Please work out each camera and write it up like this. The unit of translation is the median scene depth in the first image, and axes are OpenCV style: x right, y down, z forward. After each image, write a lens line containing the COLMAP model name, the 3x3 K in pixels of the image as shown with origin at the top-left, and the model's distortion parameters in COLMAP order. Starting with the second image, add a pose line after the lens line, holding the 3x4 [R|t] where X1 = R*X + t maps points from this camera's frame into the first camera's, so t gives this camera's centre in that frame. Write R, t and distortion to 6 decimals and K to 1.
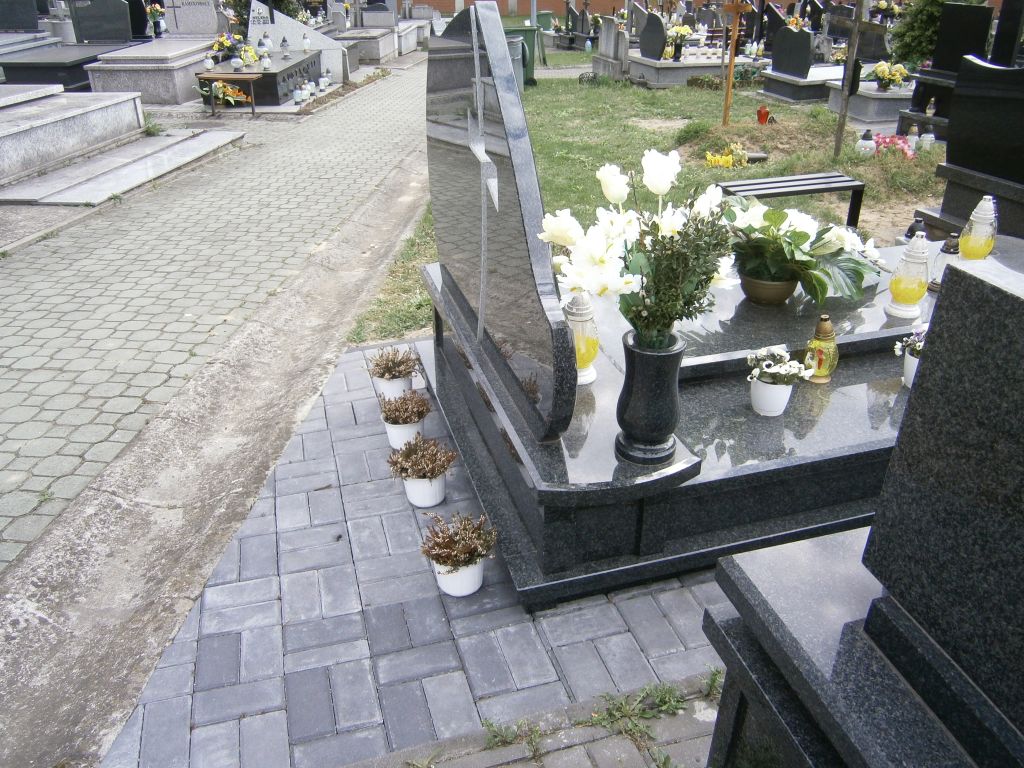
lens RADIAL K [[808.2, 0, 511.3], [0, 808.2, 380.7], [0, 0, 1]] dist [-0.055080, 0.062016]
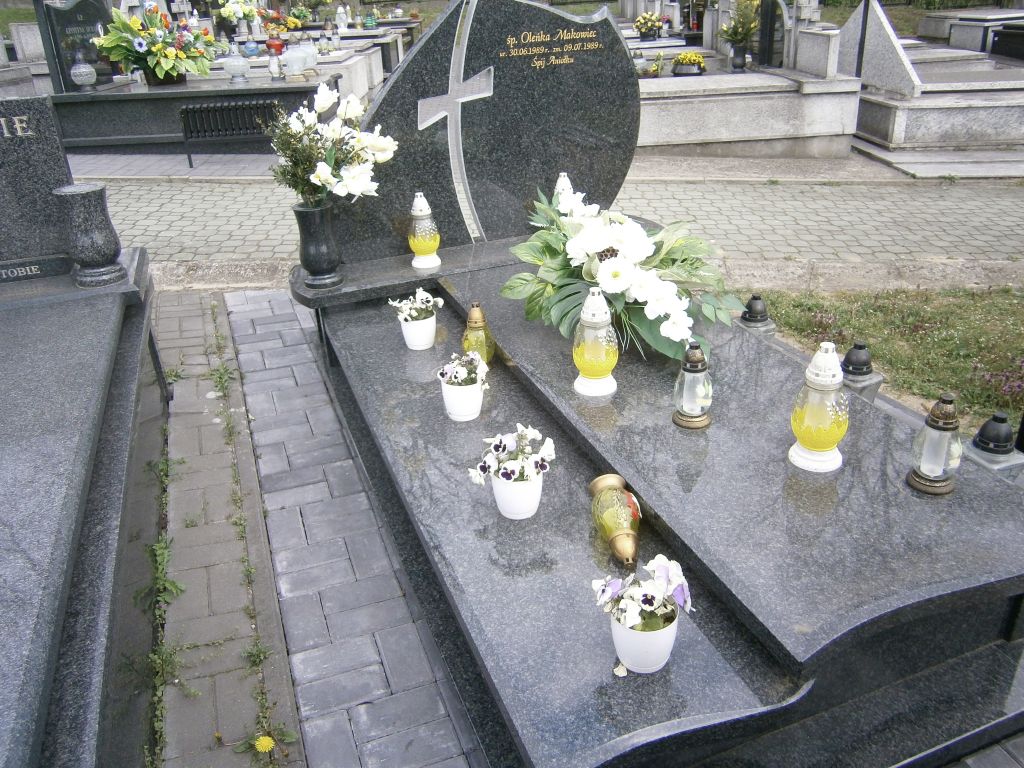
lens RADIAL K [[808.2, 0, 511.3], [0, 808.2, 380.7], [0, 0, 1]] dist [-0.055080, 0.062016]
pose [[0.093728, 0.442889, -0.891664, 0.957666], [-0.432169, 0.824928, 0.364313, -0.274629], [0.896908, 0.351203, 0.268722, 0.567880]]
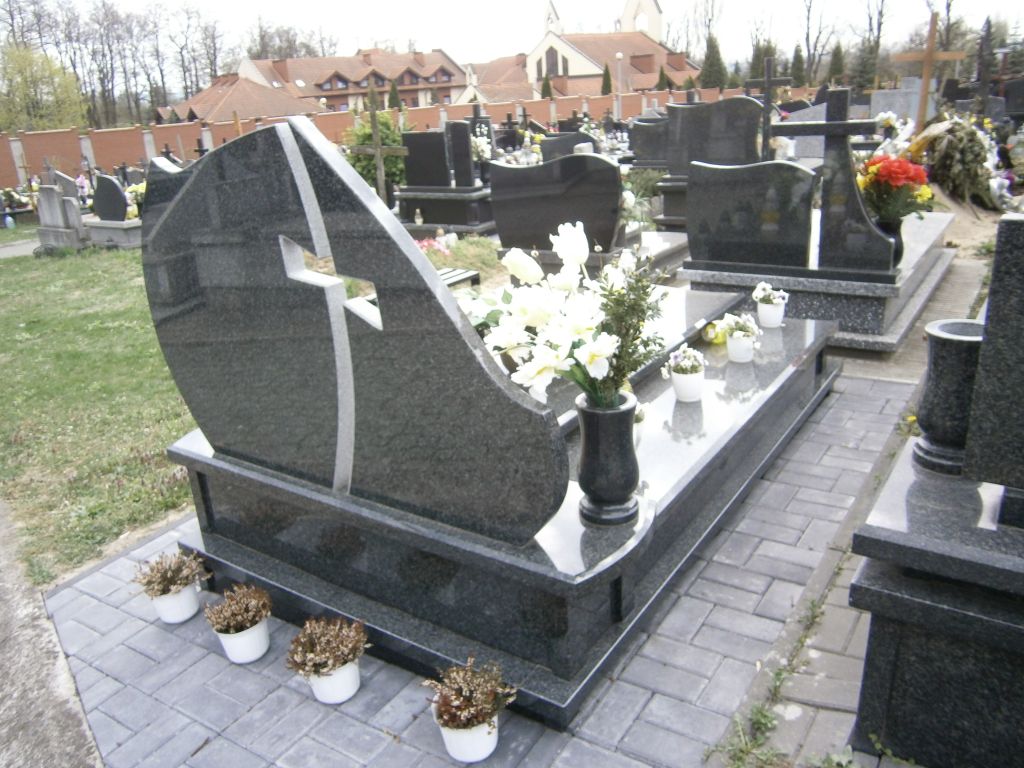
lens RADIAL K [[808.2, 0, 511.3], [0, 808.2, 380.7], [0, 0, 1]] dist [-0.055080, 0.062016]
pose [[0.765322, -0.257528, 0.589883, -0.287443], [0.354557, 0.933563, -0.052437, -0.034784], [-0.537189, 0.249278, 0.805785, 0.126200]]
